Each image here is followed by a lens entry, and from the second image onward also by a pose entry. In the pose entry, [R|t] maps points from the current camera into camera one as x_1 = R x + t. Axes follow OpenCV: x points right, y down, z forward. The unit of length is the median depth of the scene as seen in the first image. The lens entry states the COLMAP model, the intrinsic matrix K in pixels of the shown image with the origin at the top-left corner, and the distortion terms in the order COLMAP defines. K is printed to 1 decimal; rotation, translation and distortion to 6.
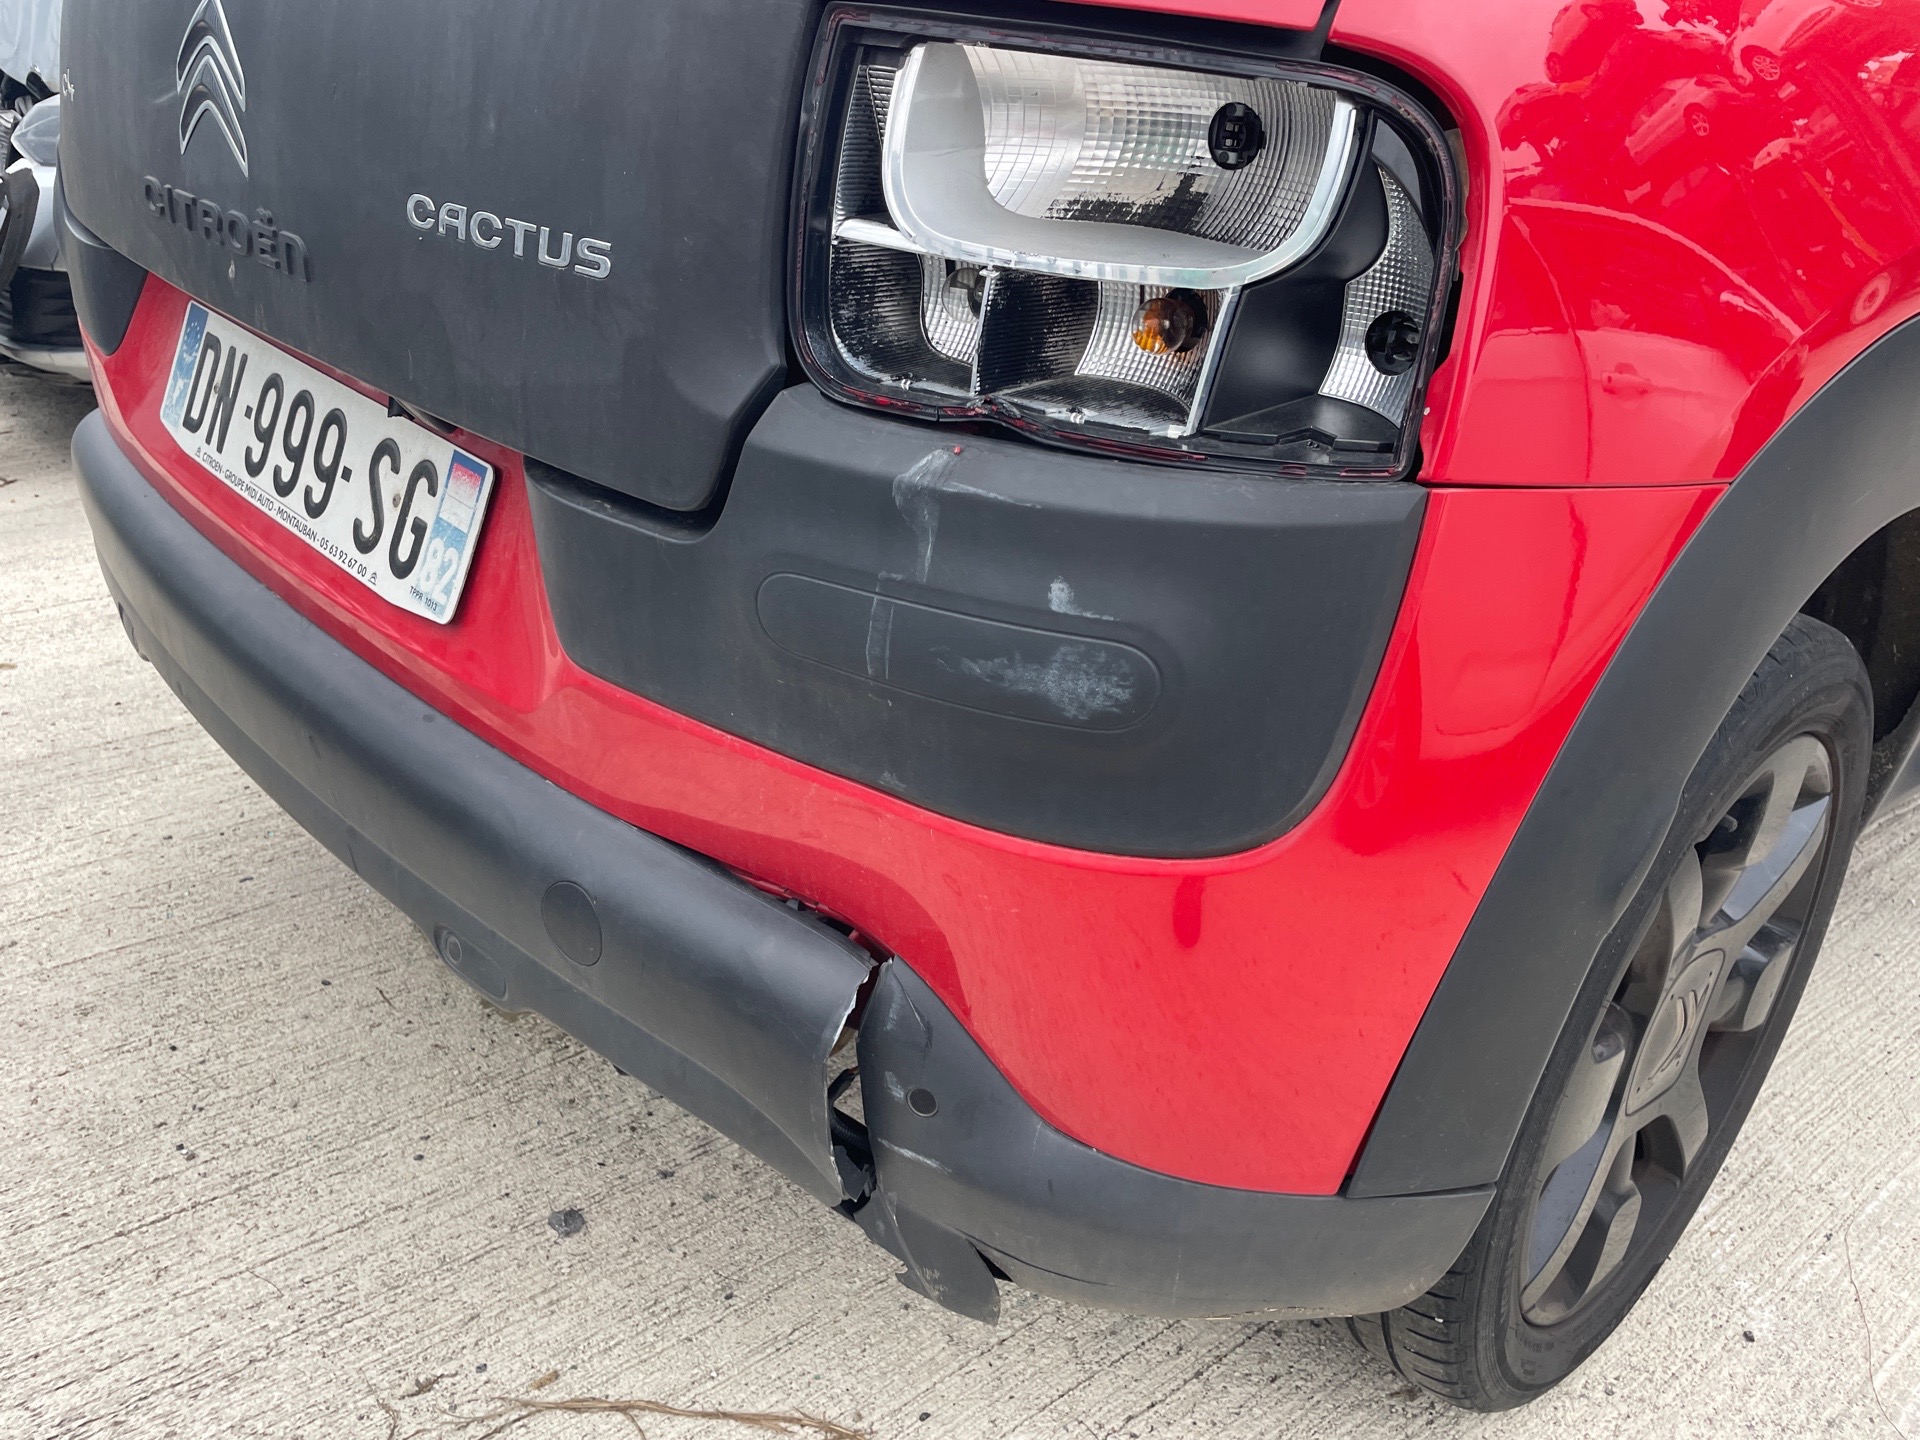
lens RADIAL K [[1474.4, 0, 969.9], [0, 1474.4, 700.7], [0, 0, 1]] dist [0.084416, -0.120586]
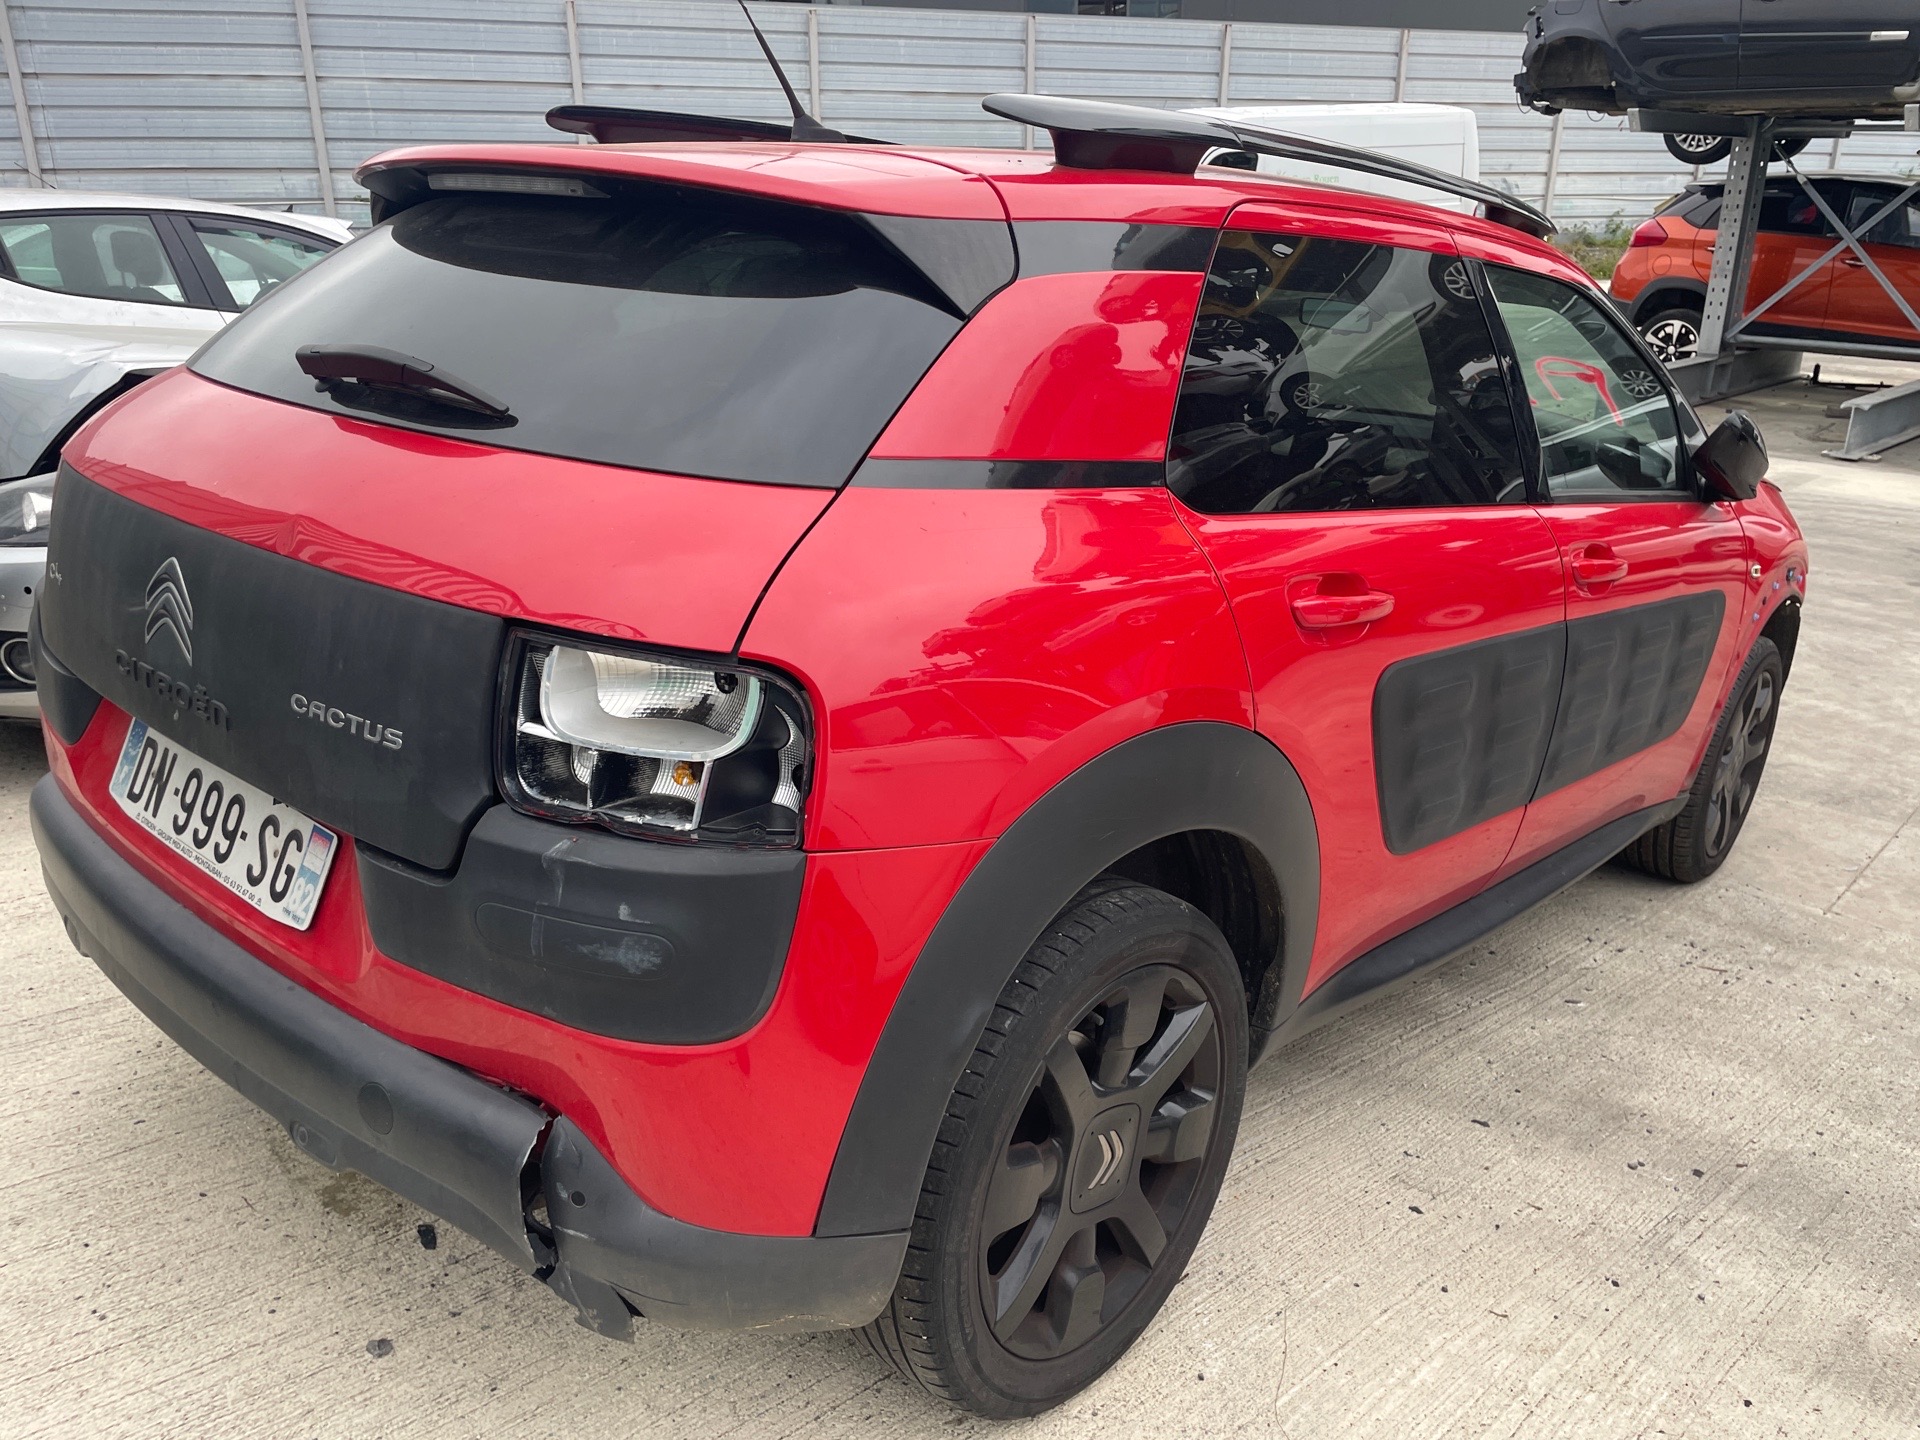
lens RADIAL K [[1476.9, 0, 999.8], [0, 1476.9, 729.7], [0, 0, 1]] dist [0.074186, -0.096584]
pose [[0.995210, -0.020869, 0.095503, 0.241167], [0.034773, 0.988624, -0.146333, -0.001844], [-0.091363, 0.148953, 0.984615, -0.678643]]
